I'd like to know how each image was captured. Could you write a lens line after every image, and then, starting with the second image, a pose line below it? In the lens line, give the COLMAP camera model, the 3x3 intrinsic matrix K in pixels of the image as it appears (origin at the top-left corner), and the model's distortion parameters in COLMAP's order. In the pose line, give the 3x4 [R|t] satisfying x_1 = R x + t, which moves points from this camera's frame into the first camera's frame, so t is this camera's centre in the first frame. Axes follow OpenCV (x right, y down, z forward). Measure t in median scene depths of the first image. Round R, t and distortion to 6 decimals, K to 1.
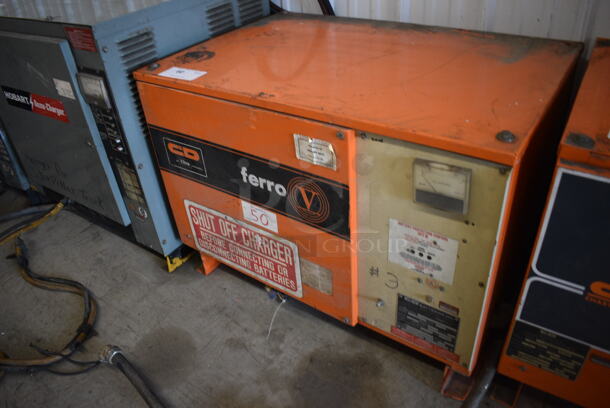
lens RADIAL K [[473.4, 0, 305.0], [0, 473.4, 204.0], [0, 0, 1]] dist [-0.104738, 0.011330]
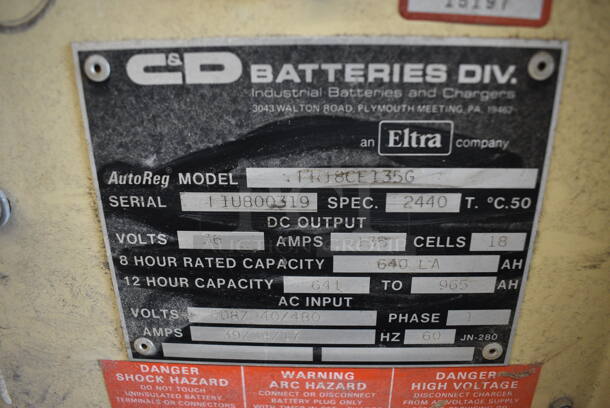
lens RADIAL K [[473.4, 0, 305.0], [0, 473.4, 204.0], [0, 0, 1]] dist [-0.104738, 0.011330]
pose [[0.828220, -0.146286, 0.540973, 0.169005], [0.274849, 0.947288, -0.164630, 0.259569], [-0.488375, 0.285036, 0.824769, 0.836494]]
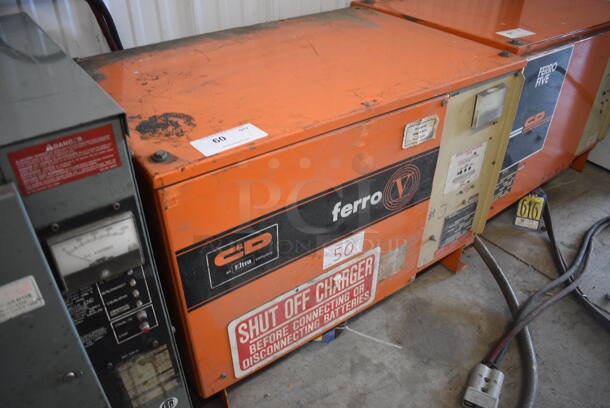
lens RADIAL K [[473.4, 0, 305.0], [0, 473.4, 204.0], [0, 0, 1]] dist [-0.104738, 0.011330]
pose [[0.323261, -0.482832, 0.813865, -0.856352], [0.521480, 0.808561, 0.272558, -0.345140], [-0.789659, 0.336307, 0.513163, 0.622911]]
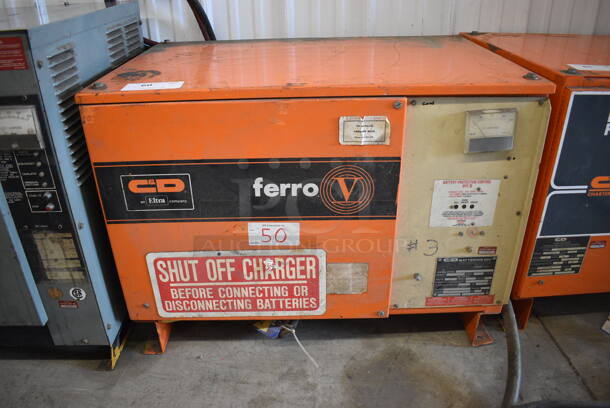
lens RADIAL K [[473.4, 0, 305.0], [0, 473.4, 204.0], [0, 0, 1]] dist [-0.104738, 0.011330]
pose [[0.806206, -0.216782, 0.550489, -0.564124], [0.303537, 0.950219, -0.070343, 0.057092], [-0.507836, 0.223805, 0.831874, 0.242056]]
